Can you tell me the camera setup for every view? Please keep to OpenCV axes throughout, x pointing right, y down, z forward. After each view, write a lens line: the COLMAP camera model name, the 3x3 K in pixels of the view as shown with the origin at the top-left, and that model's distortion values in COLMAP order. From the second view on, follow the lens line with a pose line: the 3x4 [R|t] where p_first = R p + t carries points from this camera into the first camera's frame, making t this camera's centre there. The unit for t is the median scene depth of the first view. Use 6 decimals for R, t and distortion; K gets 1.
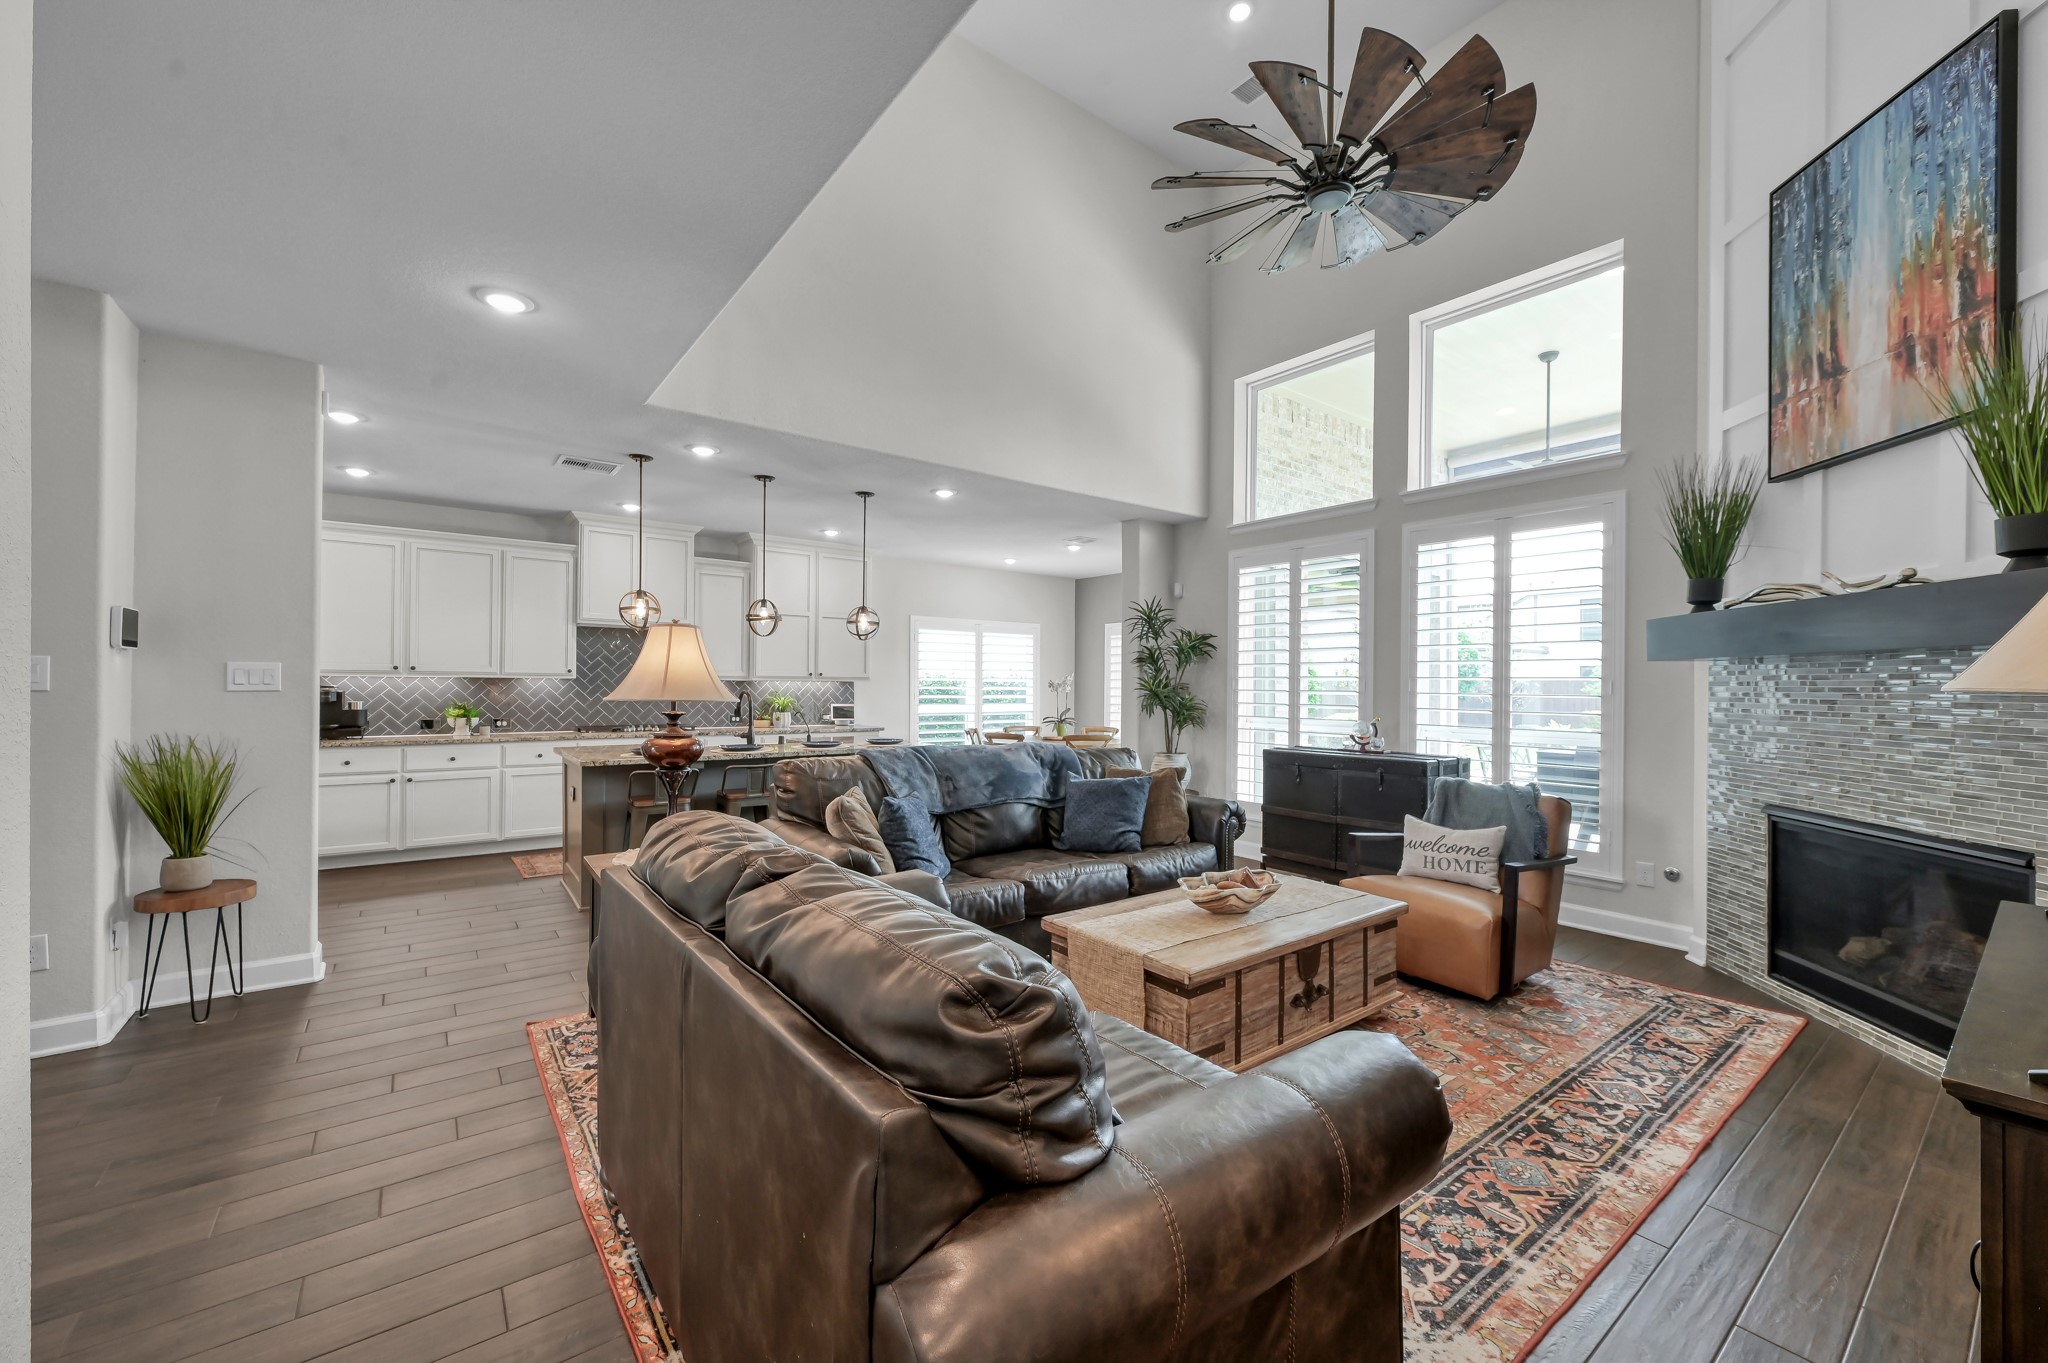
lens RADIAL K [[807.9, 0, 1031.7], [0, 807.9, 682.7], [0, 0, 1]] dist [-0.001172, 0.000270]
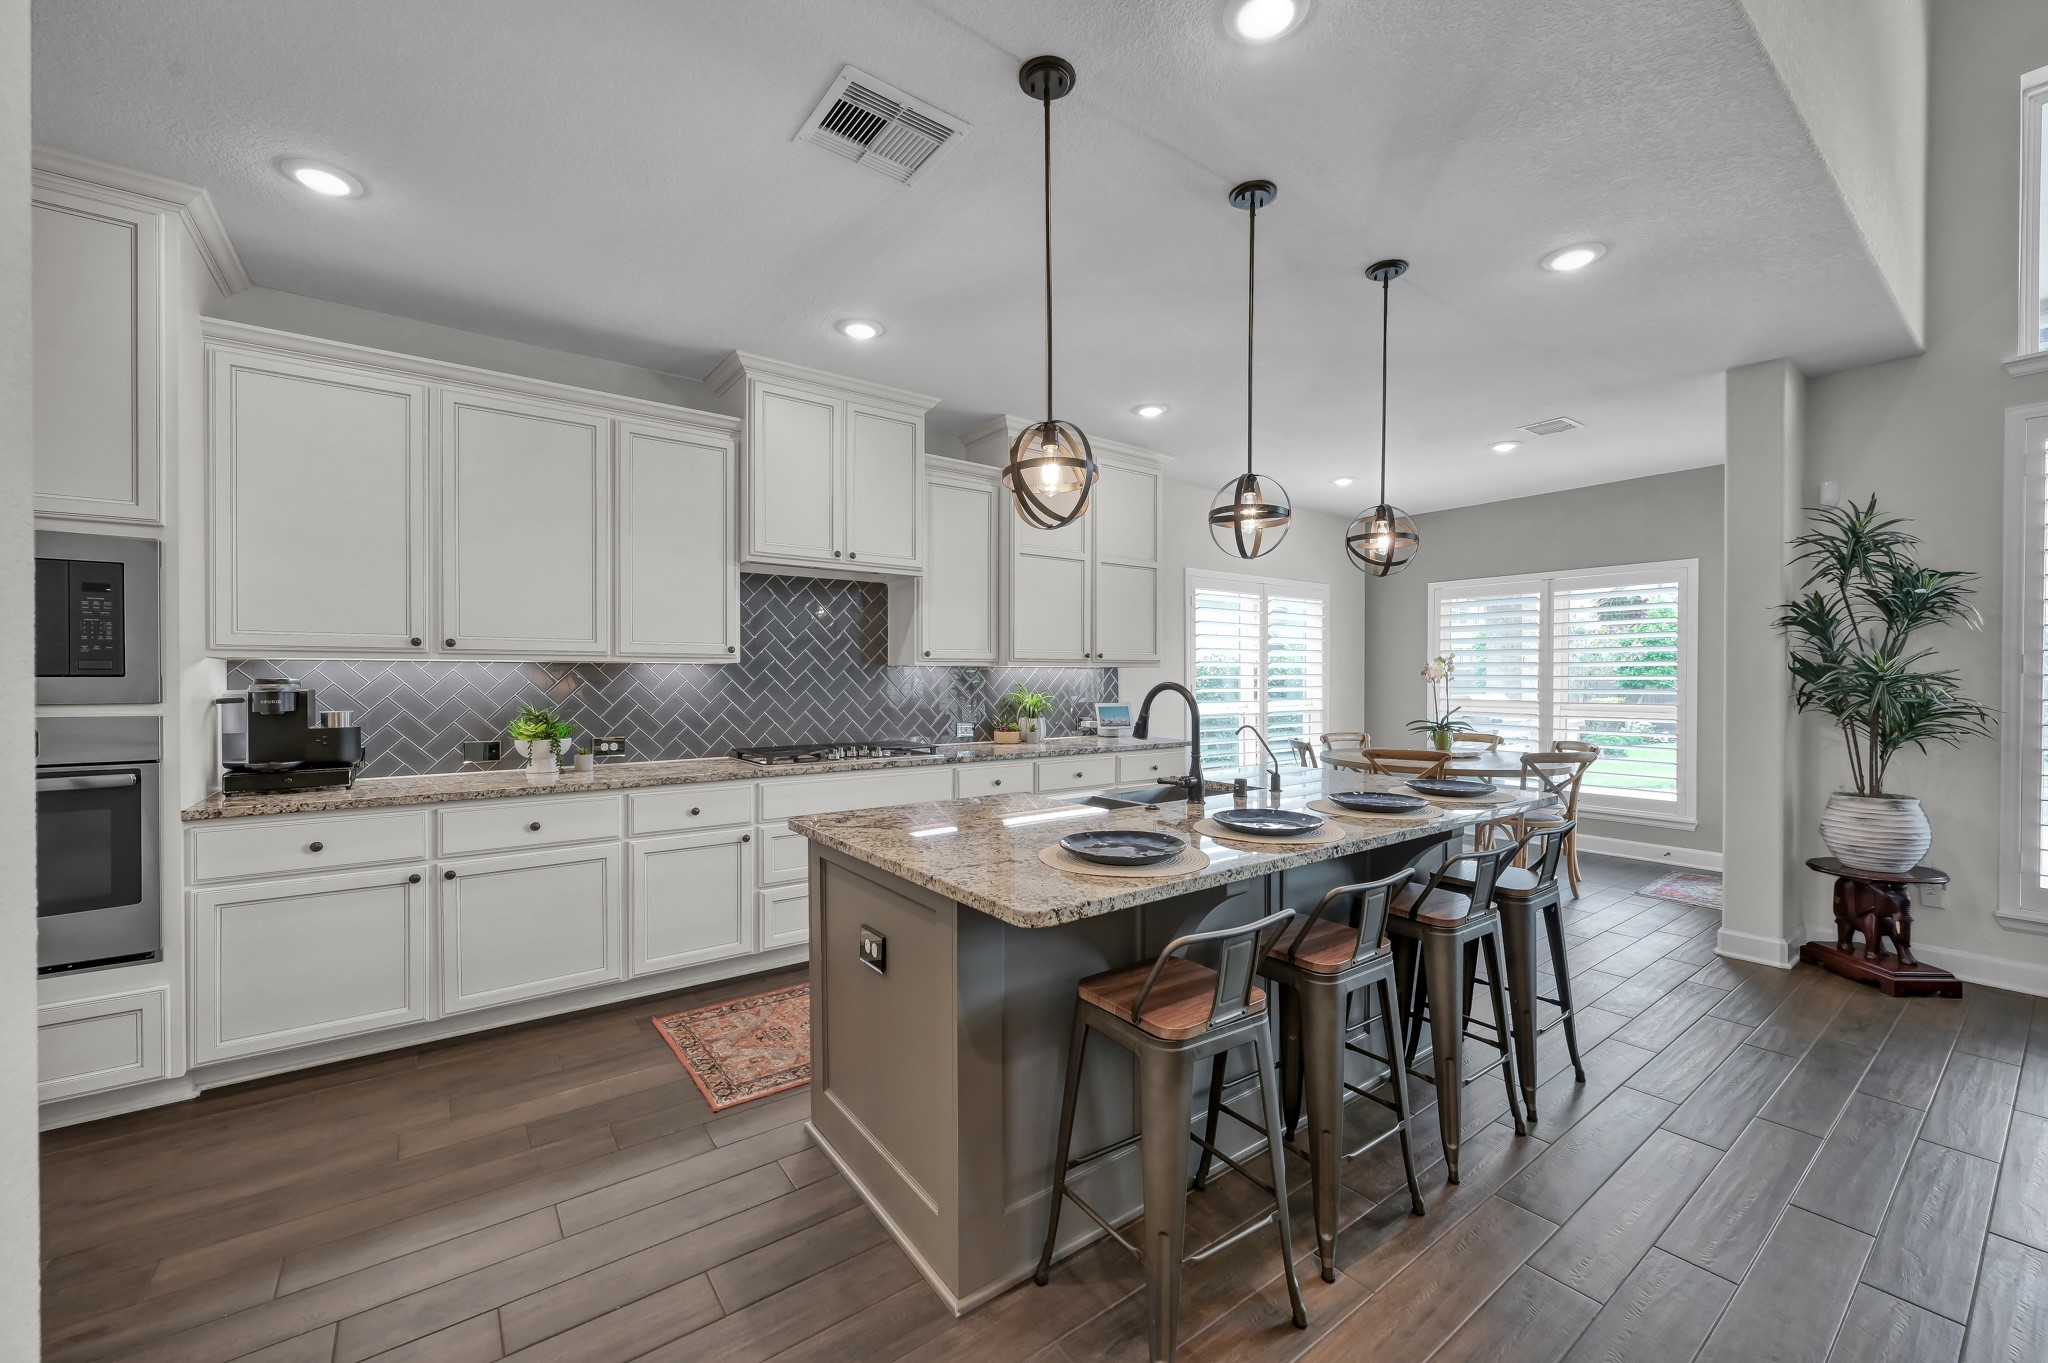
lens RADIAL K [[807.9, 0, 1031.5], [0, 807.9, 680.6], [0, 0, 1]] dist [-0.001172, 0.000270]
pose [[0.999954, -0.008033, -0.005146, -0.380181], [0.008073, 0.999937, 0.007783, 0.003936], [0.005083, -0.007824, 0.999956, 0.471917]]
